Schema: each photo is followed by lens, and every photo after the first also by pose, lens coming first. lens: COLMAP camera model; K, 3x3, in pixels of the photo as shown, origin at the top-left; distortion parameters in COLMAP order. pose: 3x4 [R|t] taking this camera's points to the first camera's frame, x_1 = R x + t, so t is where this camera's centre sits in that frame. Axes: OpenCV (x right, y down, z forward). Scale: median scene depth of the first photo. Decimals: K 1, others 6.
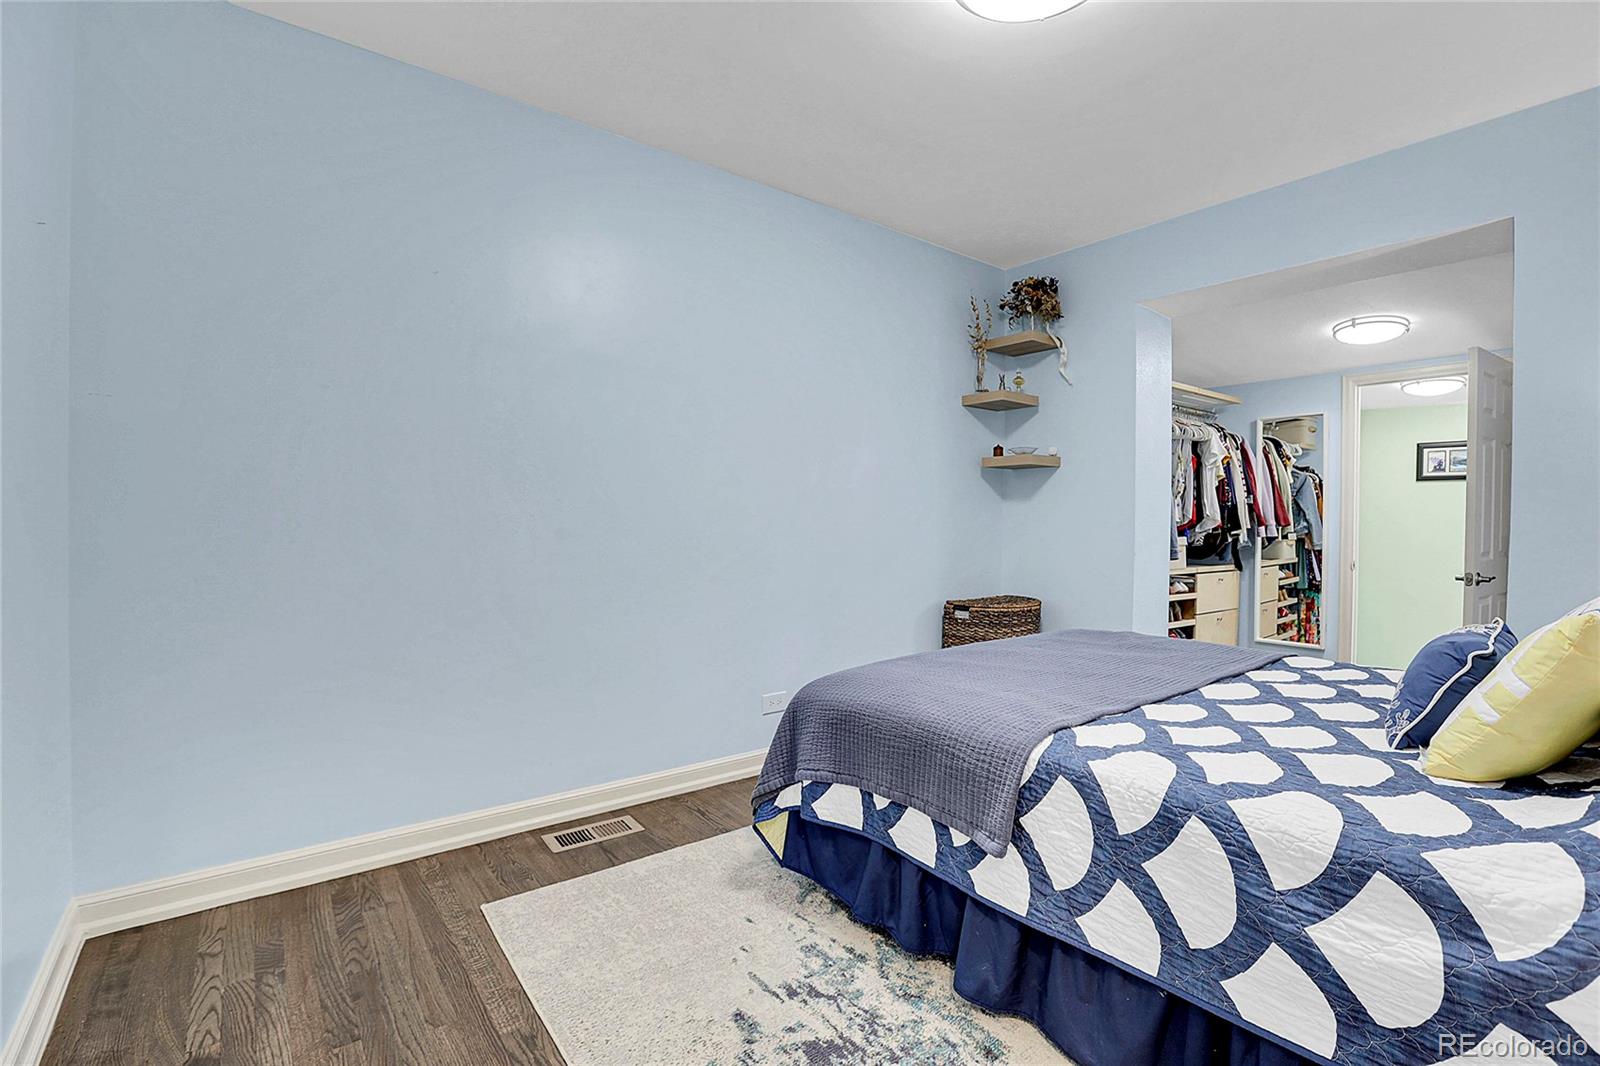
lens RADIAL K [[725.6, 0, 804.7], [0, 725.6, 534.1], [0, 0, 1]] dist [-0.052350, 0.015744]
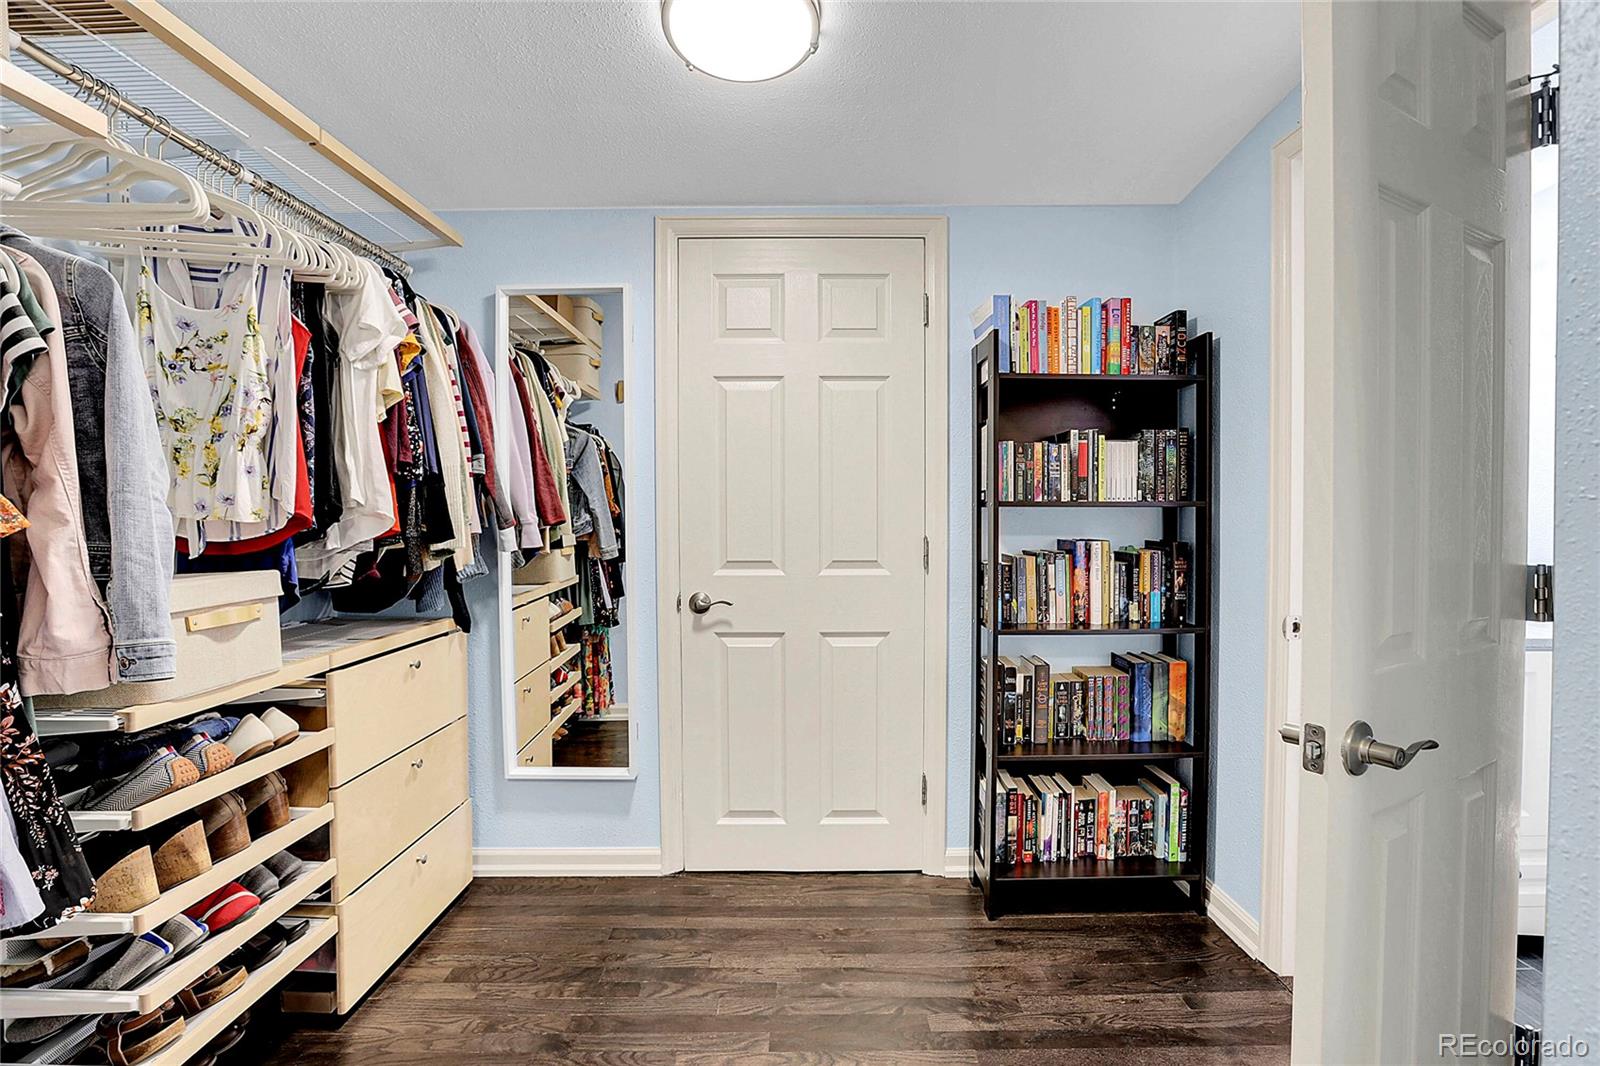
lens RADIAL K [[725.6, 0, 812.1], [0, 725.6, 527.5], [0, 0, 1]] dist [-0.052350, 0.015744]
pose [[0.598575, -0.026528, 0.800627, 0.407703], [0.022586, 0.999613, 0.016235, -0.014190], [-0.800748, 0.008365, 0.598943, 0.596690]]
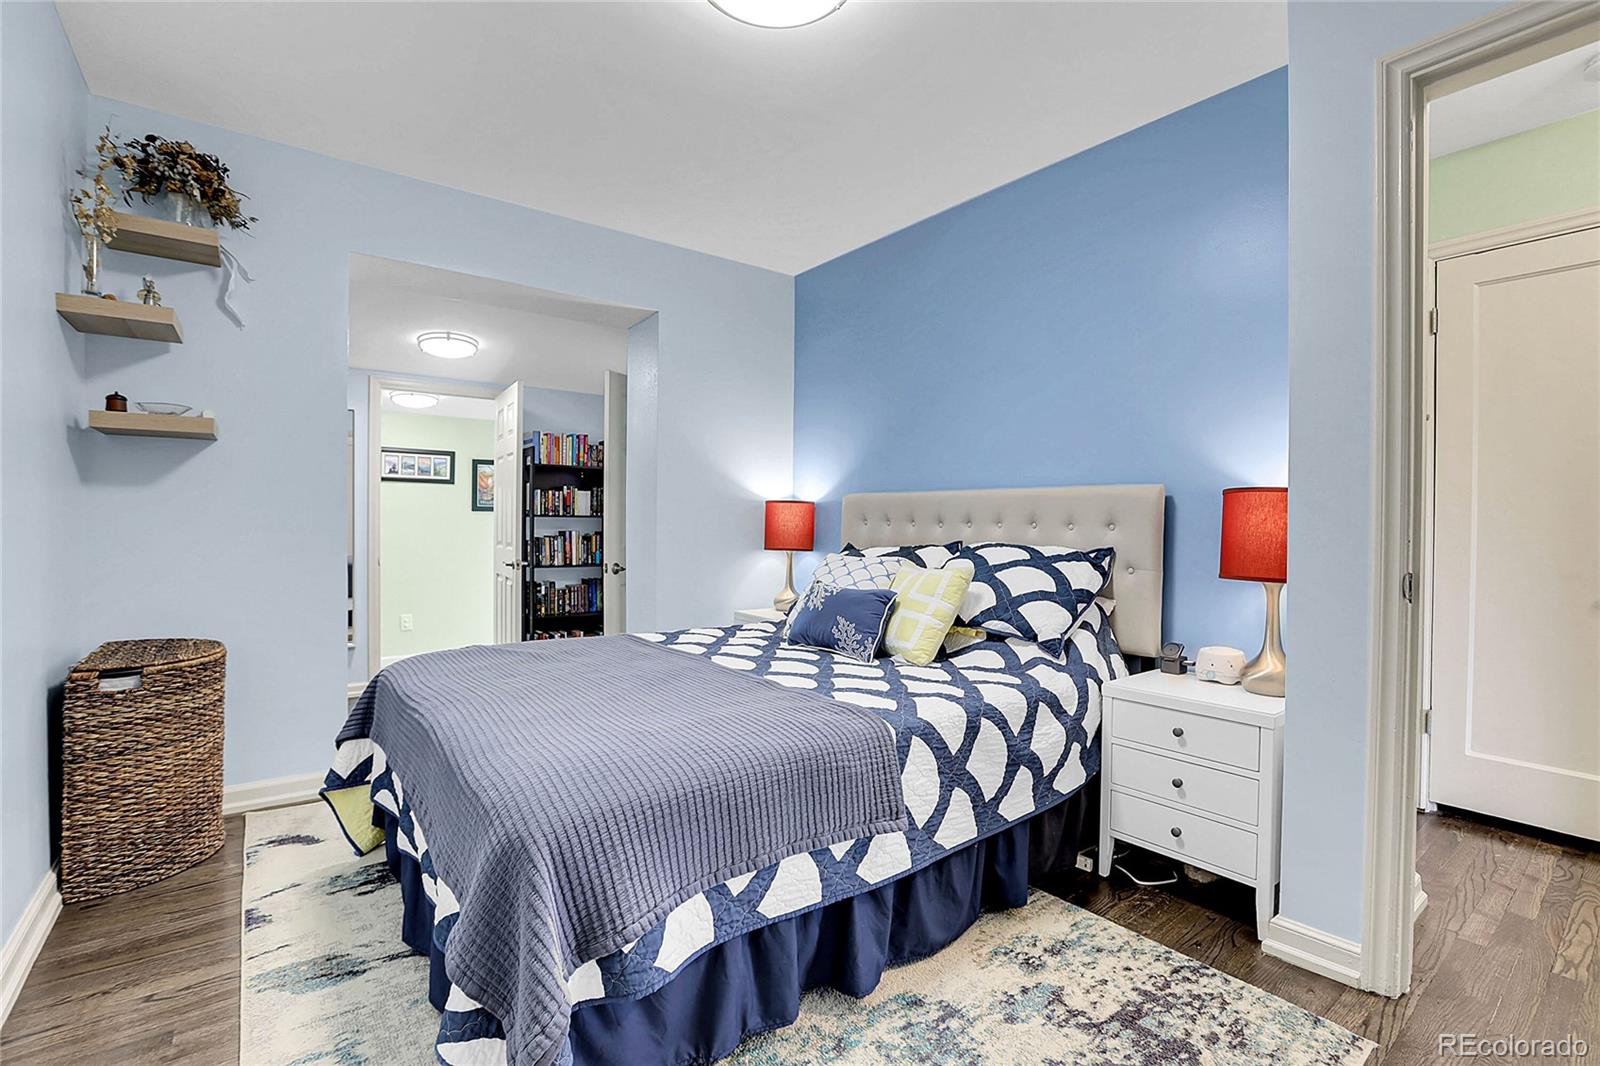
lens RADIAL K [[725.6, 0, 807.7], [0, 725.6, 529.6], [0, 0, 1]] dist [-0.052350, 0.015744]
pose [[-0.003636, -0.016677, 0.999854, -0.261603], [0.012878, 0.999777, 0.016722, -0.010361], [-0.999910, 0.012937, -0.003420, 0.359953]]
